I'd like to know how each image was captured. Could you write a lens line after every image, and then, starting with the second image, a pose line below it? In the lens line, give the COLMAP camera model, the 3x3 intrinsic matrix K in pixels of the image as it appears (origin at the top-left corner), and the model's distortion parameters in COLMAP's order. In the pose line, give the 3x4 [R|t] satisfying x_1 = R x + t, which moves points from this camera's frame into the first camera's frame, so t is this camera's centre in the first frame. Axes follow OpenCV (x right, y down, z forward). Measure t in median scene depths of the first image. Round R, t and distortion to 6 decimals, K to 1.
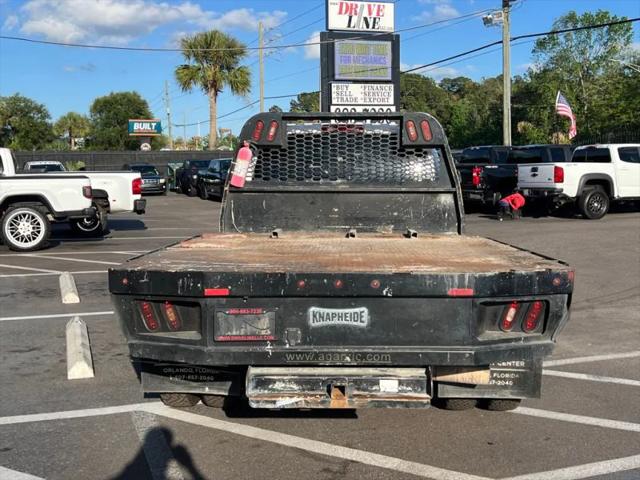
lens RADIAL K [[755.1, 0, 321.0], [0, 755.1, 264.1], [0, 0, 1]] dist [0.093356, -0.022510]
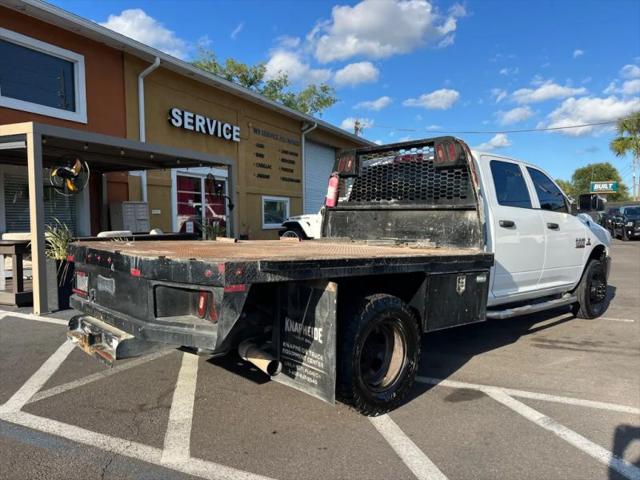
lens RADIAL K [[481.1, 0, 319.1], [0, 481.1, 256.6], [0, 0, 1]] dist [0.043919, -0.055256]
pose [[0.695472, 0.065264, -0.715583, 0.498746], [-0.098216, 0.995154, -0.004694, -0.005639], [0.711809, 0.073547, 0.698512, 0.384189]]
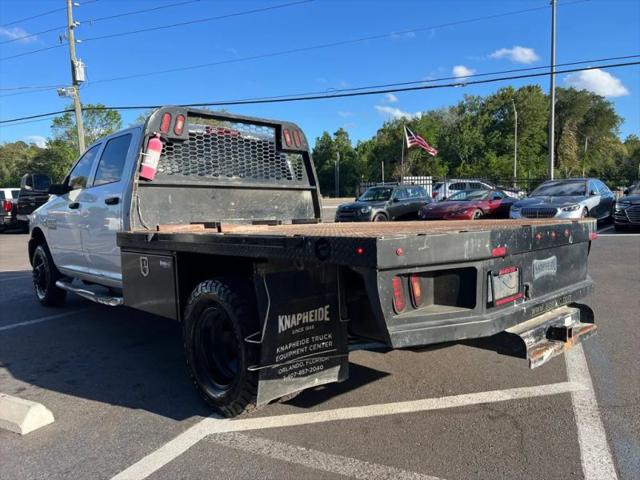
lens RADIAL K [[479.6, 0, 328.0], [0, 479.6, 253.3], [0, 0, 1]] dist [0.060450, -0.085704]
pose [[0.696204, -0.077636, 0.713633, -0.388774], [0.101914, 0.994754, 0.008794, 0.007395], [-0.710572, 0.066607, 0.700465, 0.418538]]
